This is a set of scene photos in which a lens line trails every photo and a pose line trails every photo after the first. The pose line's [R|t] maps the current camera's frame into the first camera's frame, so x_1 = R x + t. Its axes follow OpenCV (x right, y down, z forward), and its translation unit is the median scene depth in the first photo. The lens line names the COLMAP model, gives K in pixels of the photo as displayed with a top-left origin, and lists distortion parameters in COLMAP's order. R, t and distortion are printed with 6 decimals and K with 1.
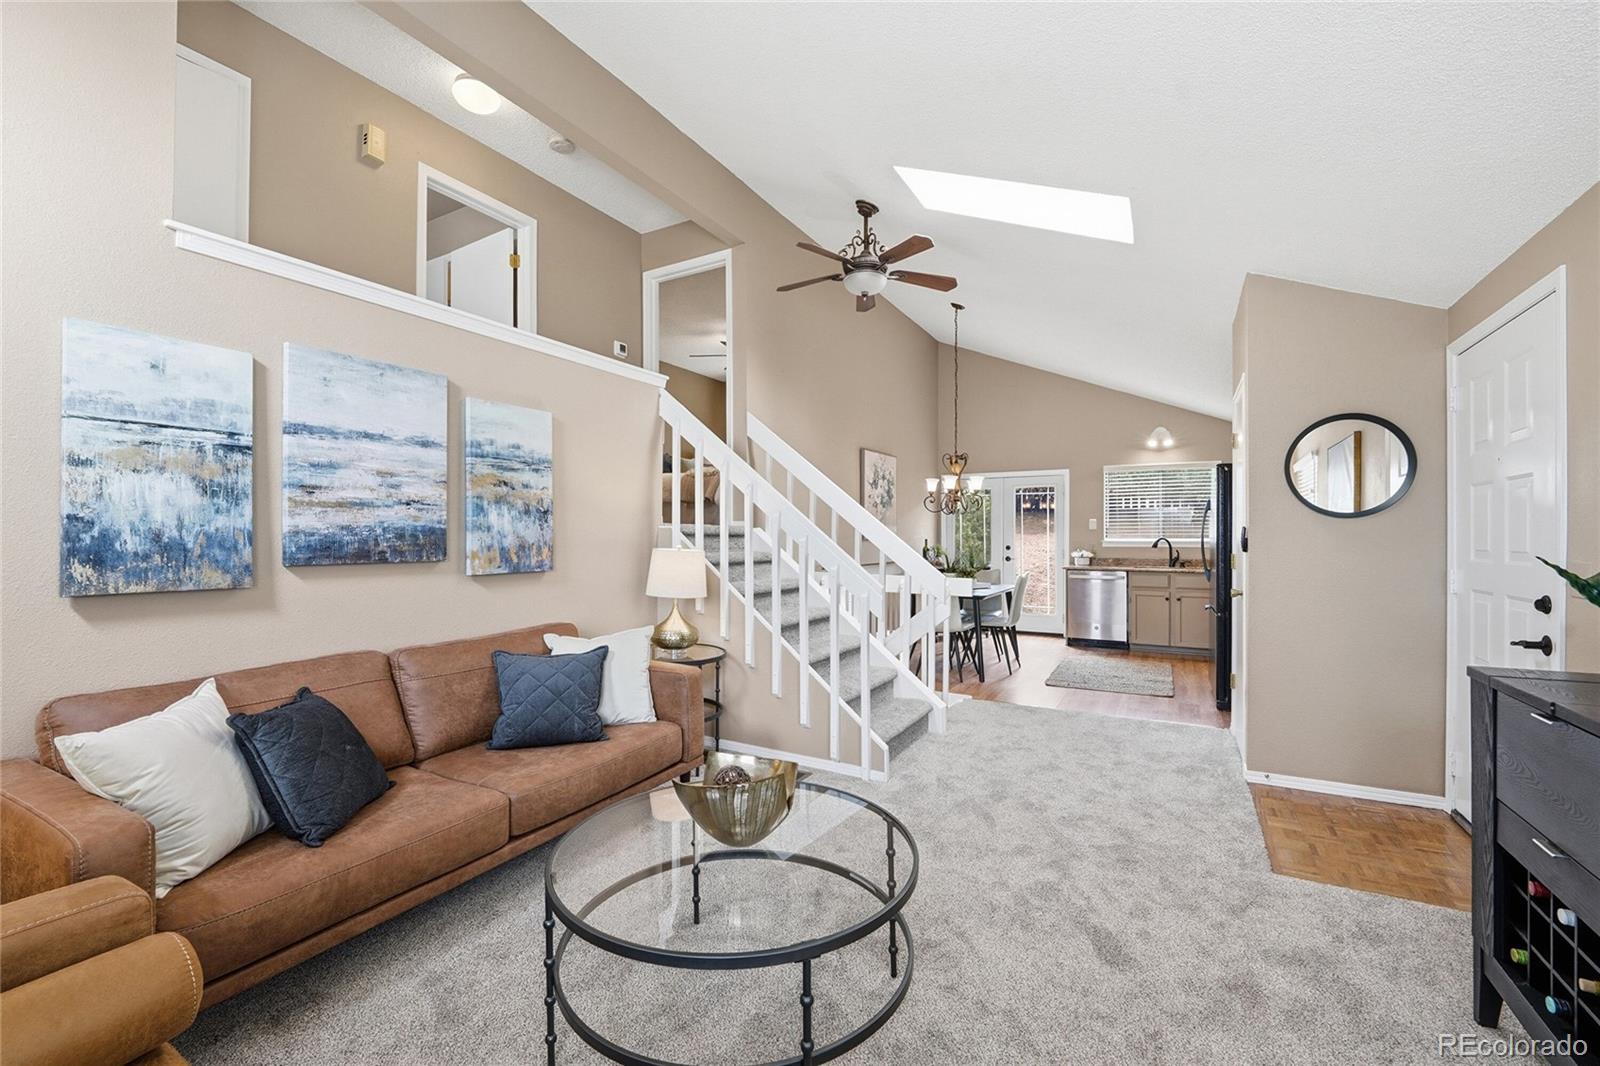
lens RADIAL K [[656.4, 0, 789.7], [0, 656.4, 533.3], [0, 0, 1]] dist [-0.002163, -0.006270]
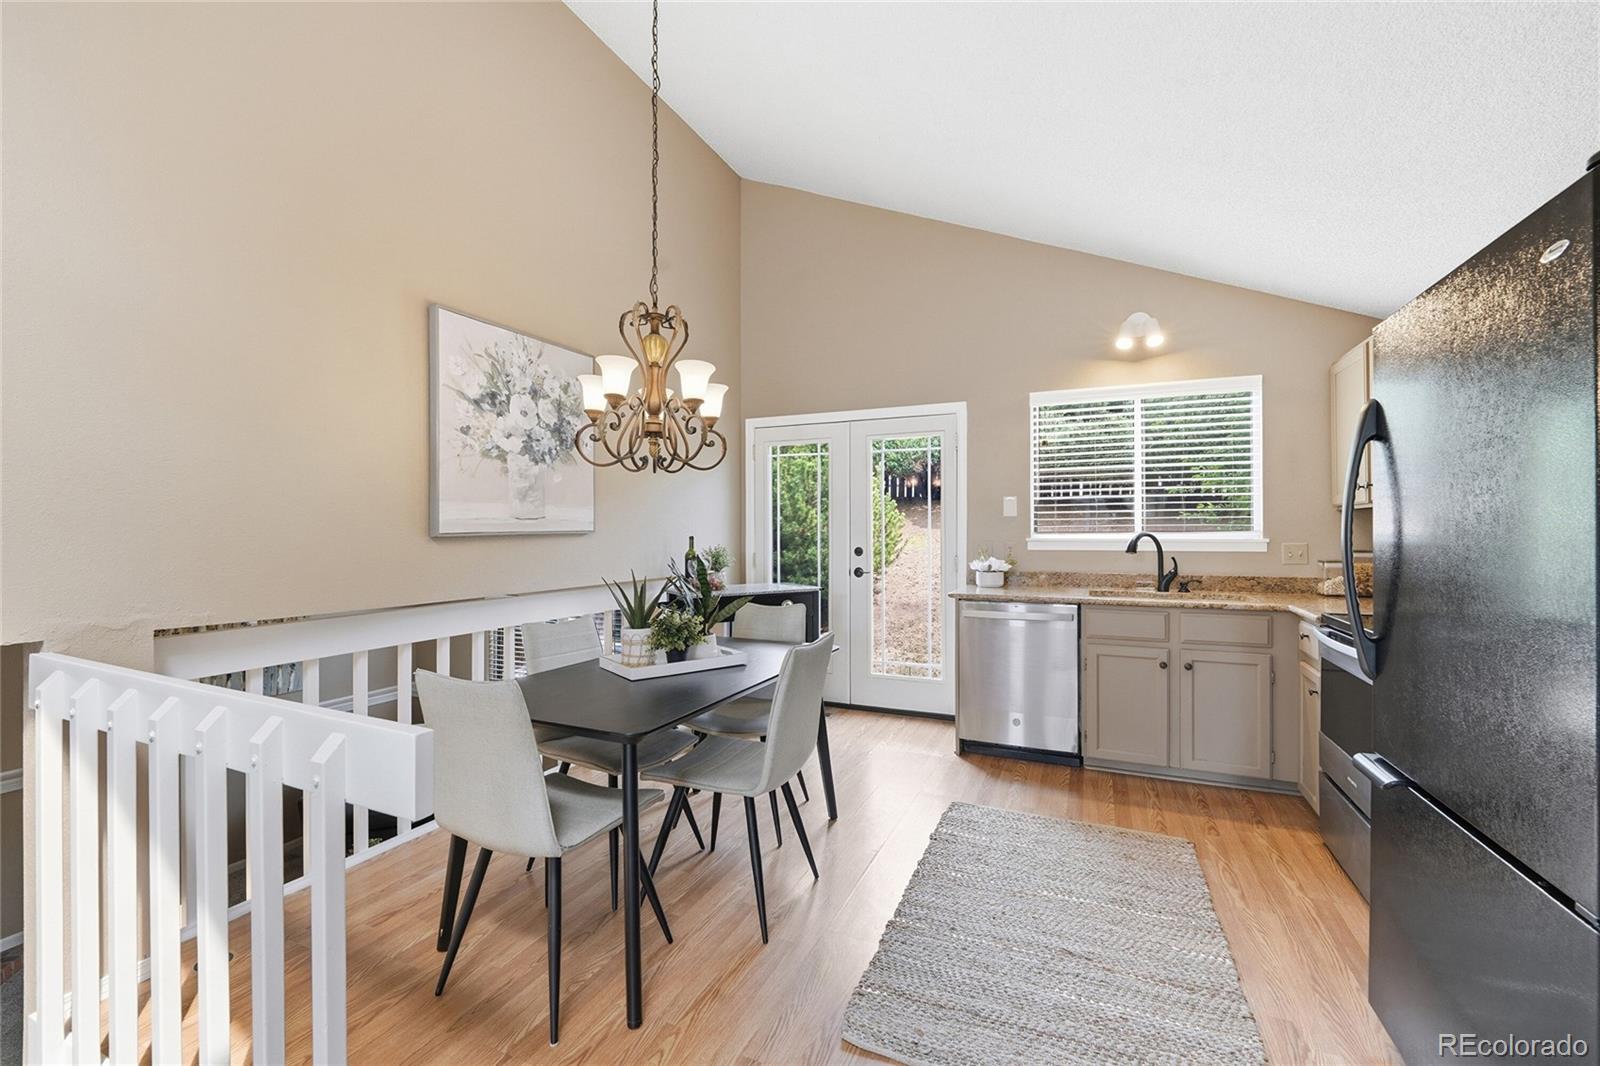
lens RADIAL K [[666.7, 0, 786.5], [0, 666.7, 534.3], [0, 0, 1]] dist [-0.001437, -0.000041]
pose [[0.995098, -0.002746, 0.098857, 0.571649], [0.001924, 0.999963, 0.008407, 0.007984], [-0.098876, -0.008176, 0.995066, 1.203792]]
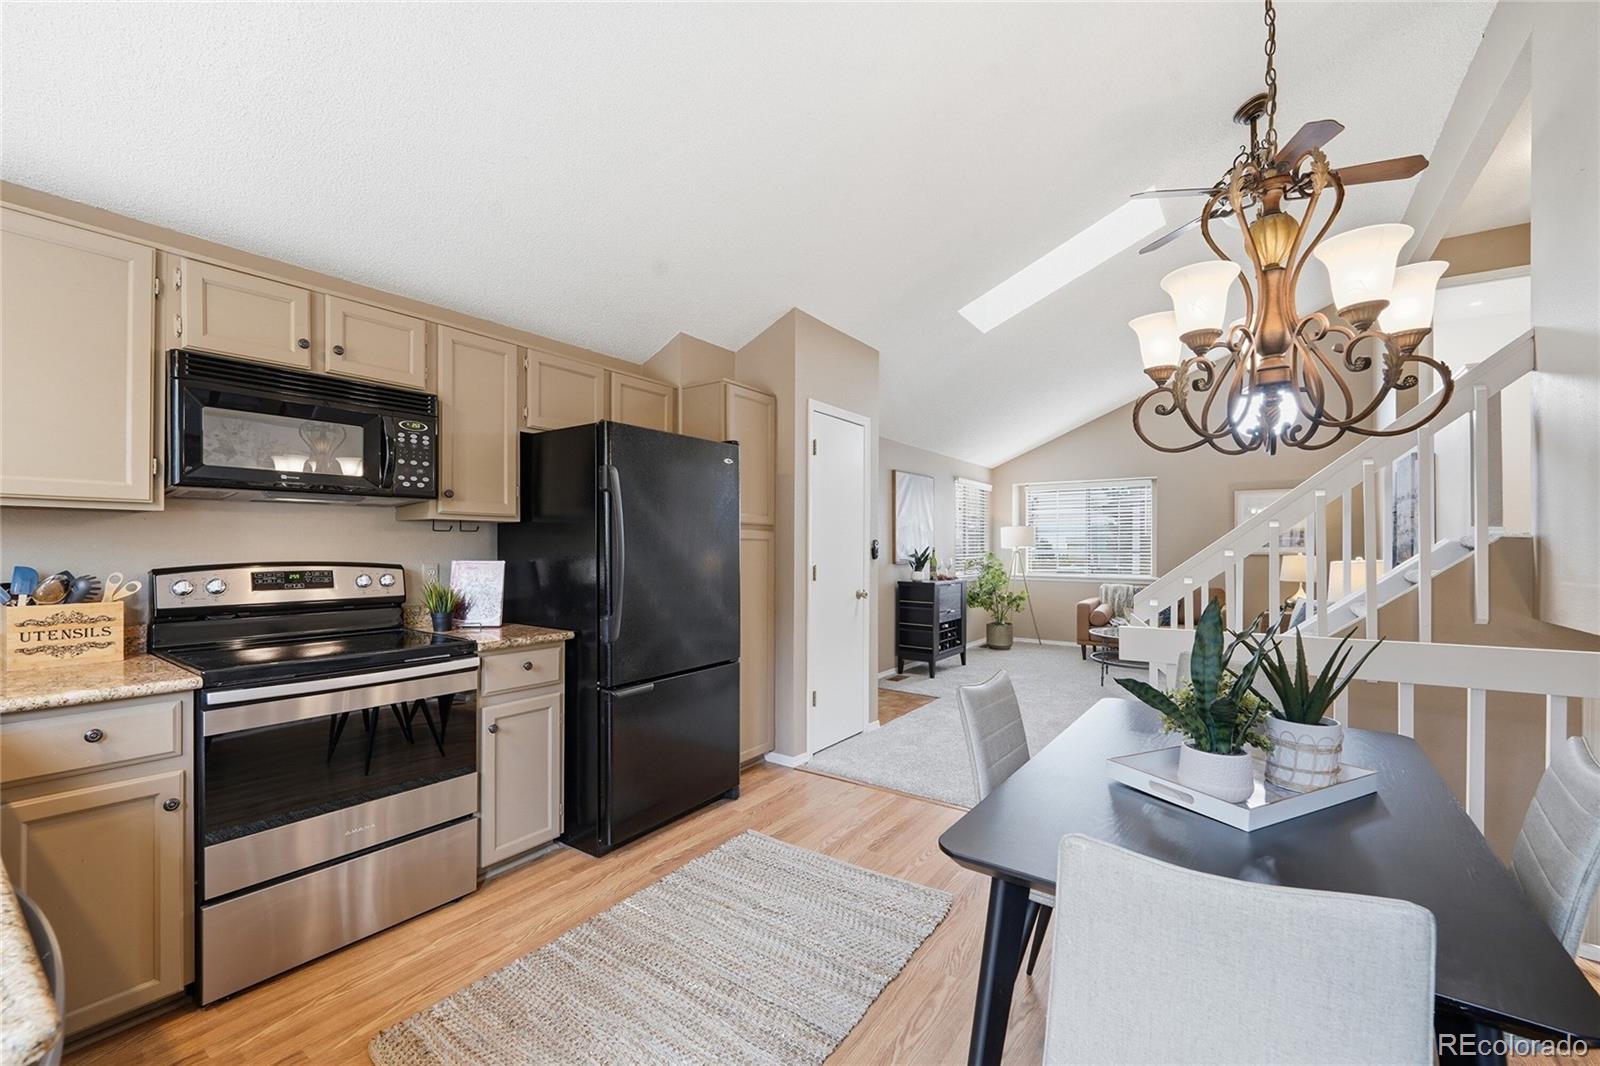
lens RADIAL K [[652.6, 0, 791.8], [0, 652.6, 549.0], [0, 0, 1]] dist [-0.002879, -0.008095]
pose [[-0.995654, -0.006119, 0.092924, 0.774981], [-0.006043, 0.999981, 0.001099, 0.008122], [-0.092929, 0.000532, -0.995673, 2.427372]]
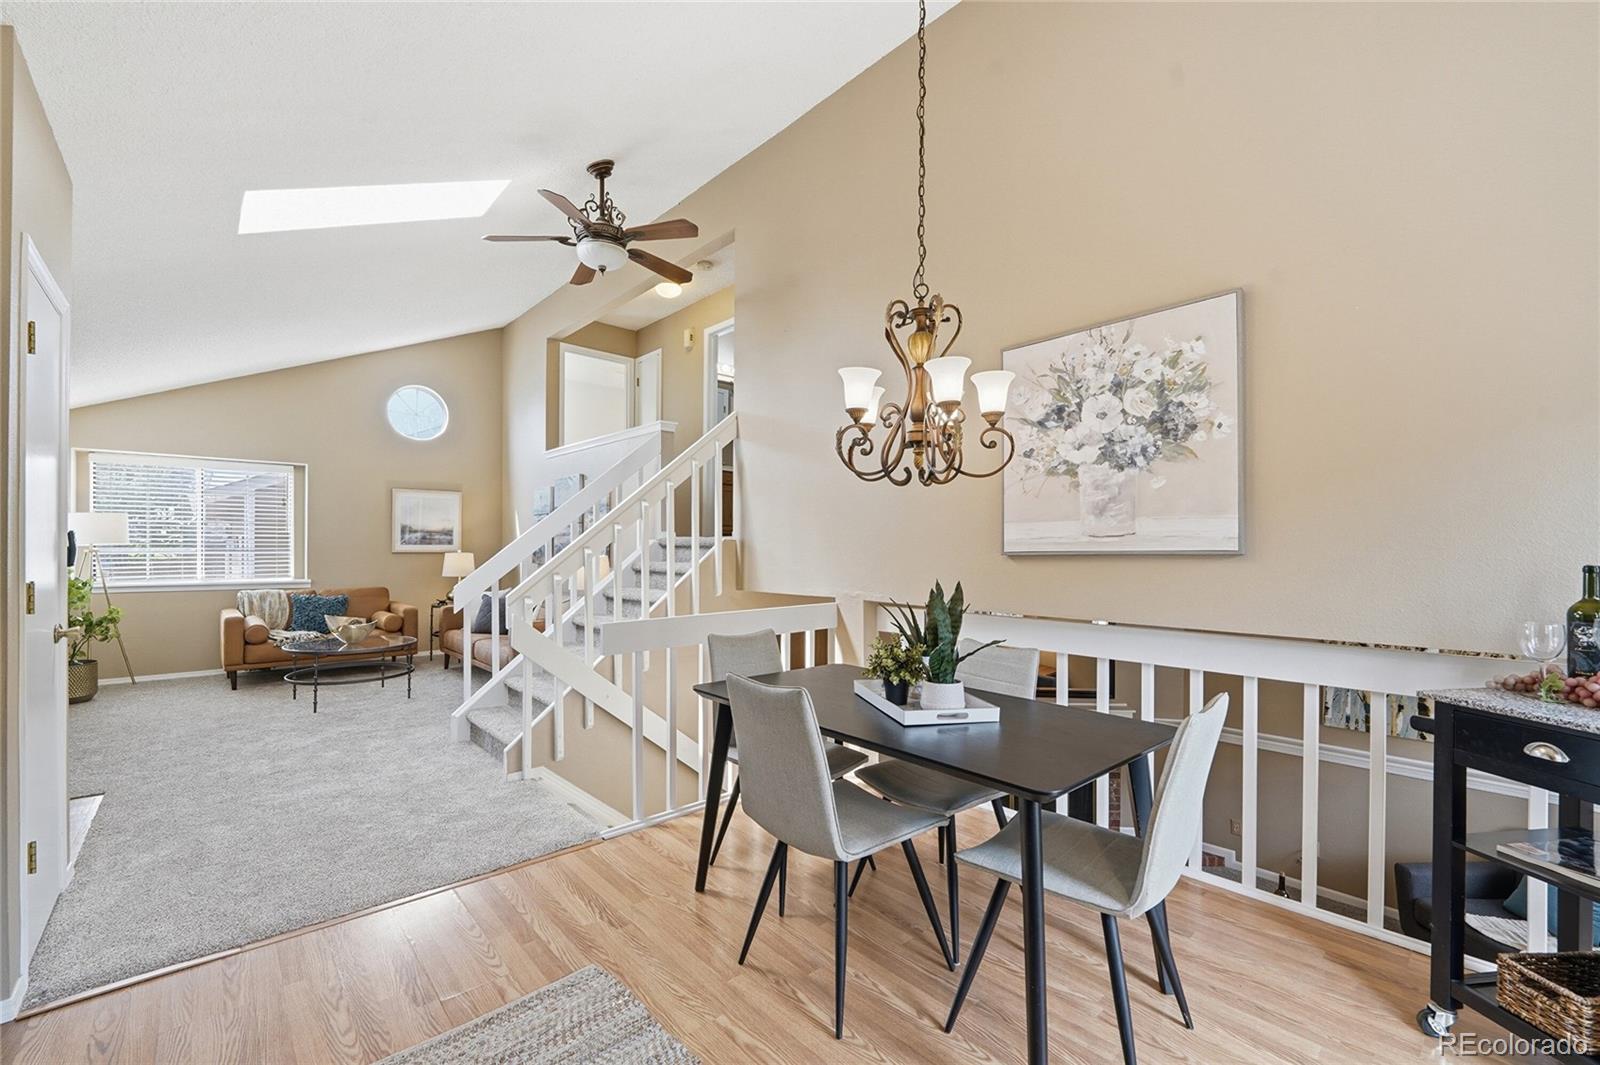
lens RADIAL K [[652.6, 0, 791.8], [0, 652.6, 548.5], [0, 0, 1]] dist [-0.002879, -0.008095]
pose [[-0.304049, -0.002363, -0.952653, 1.167394], [-0.001508, 0.999997, -0.001999, 0.010438], [0.952655, 0.000829, -0.304052, 2.044446]]
